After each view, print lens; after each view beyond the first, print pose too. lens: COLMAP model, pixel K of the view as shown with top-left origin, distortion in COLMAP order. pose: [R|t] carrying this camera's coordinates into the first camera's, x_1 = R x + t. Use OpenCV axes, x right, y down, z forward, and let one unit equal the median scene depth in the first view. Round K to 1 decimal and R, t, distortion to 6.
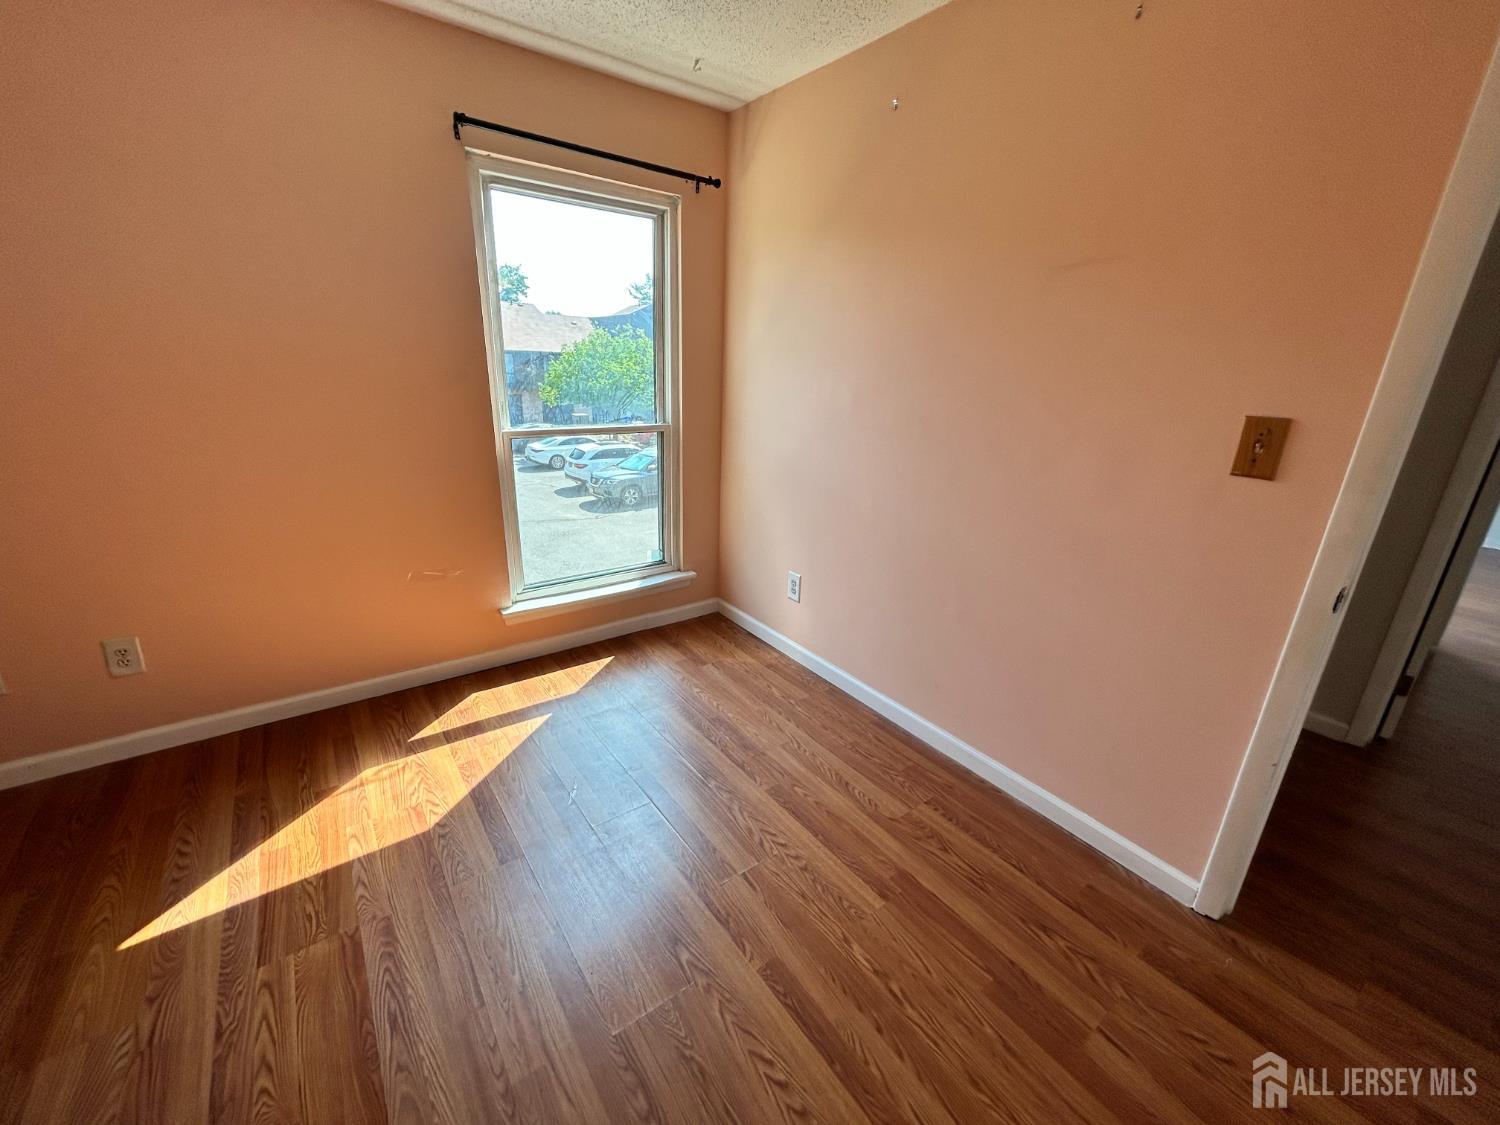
lens RADIAL K [[608.4, 0, 753.3], [0, 608.4, 560.7], [0, 0, 1]] dist [-0.000156, 0.000254]
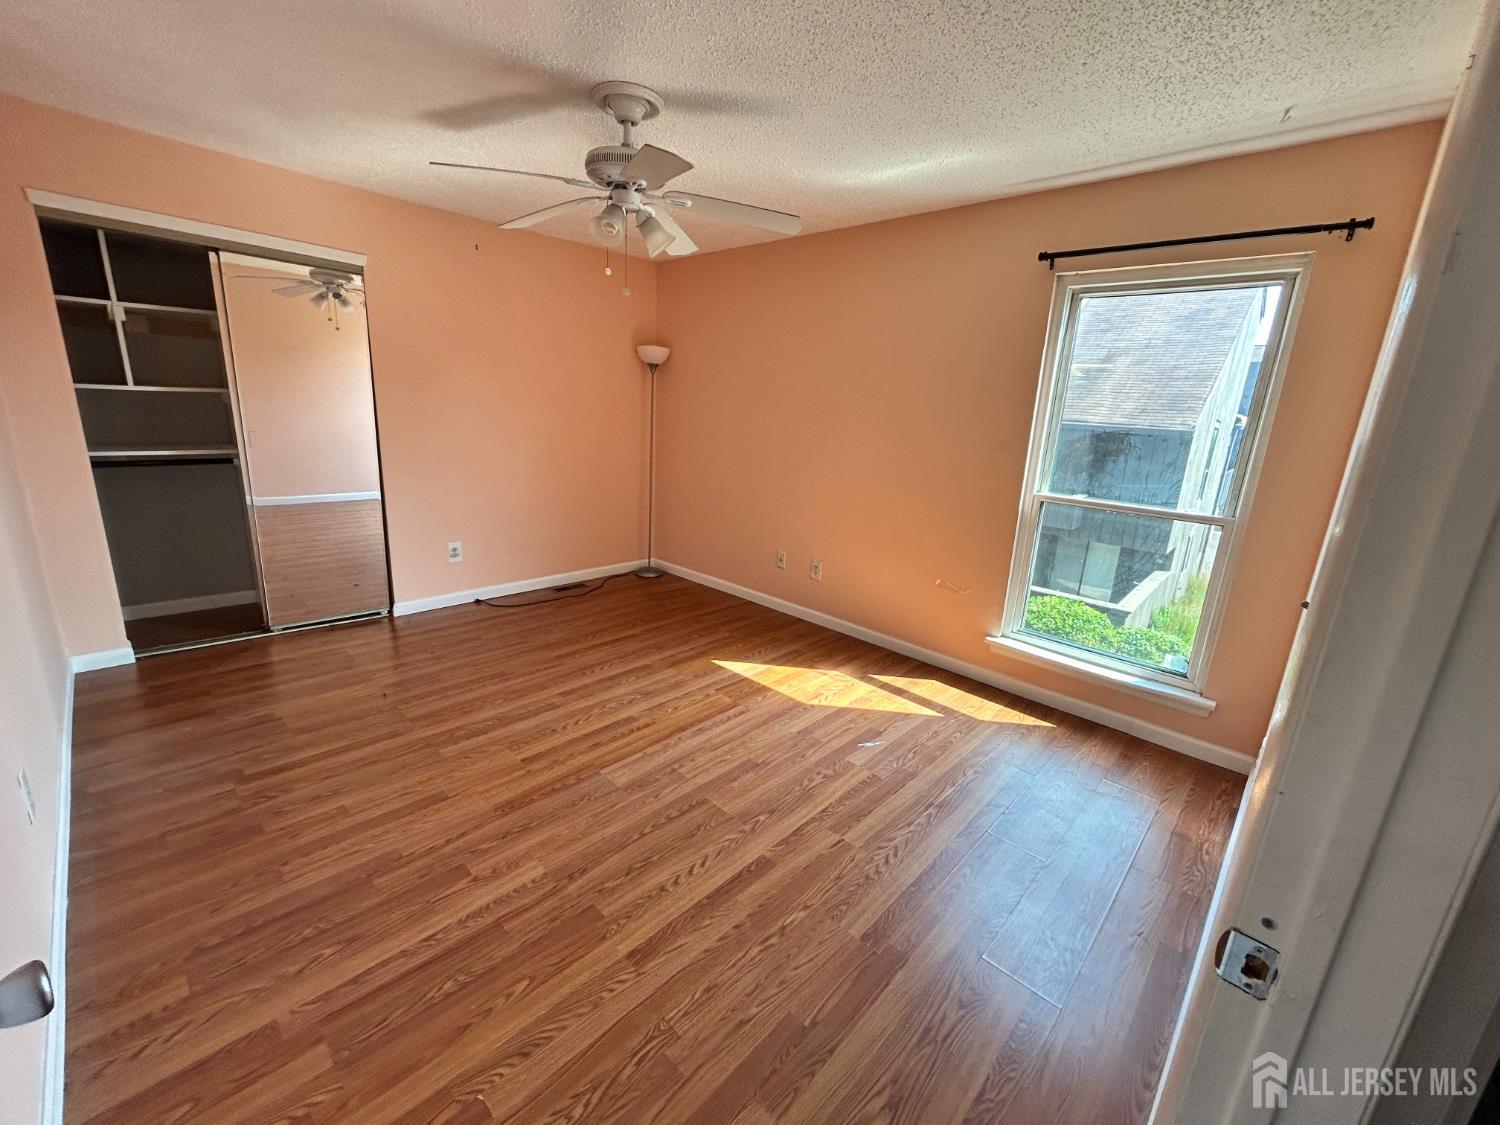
lens RADIAL K [[608.4, 0, 750.6], [0, 608.4, 561.9], [0, 0, 1]] dist [-0.000156, 0.000254]
pose [[0.170840, 0.225442, -0.959161, 0.839423], [-0.352146, 0.923146, 0.154255, -0.099014], [0.920221, 0.311411, 0.237099, 0.318638]]
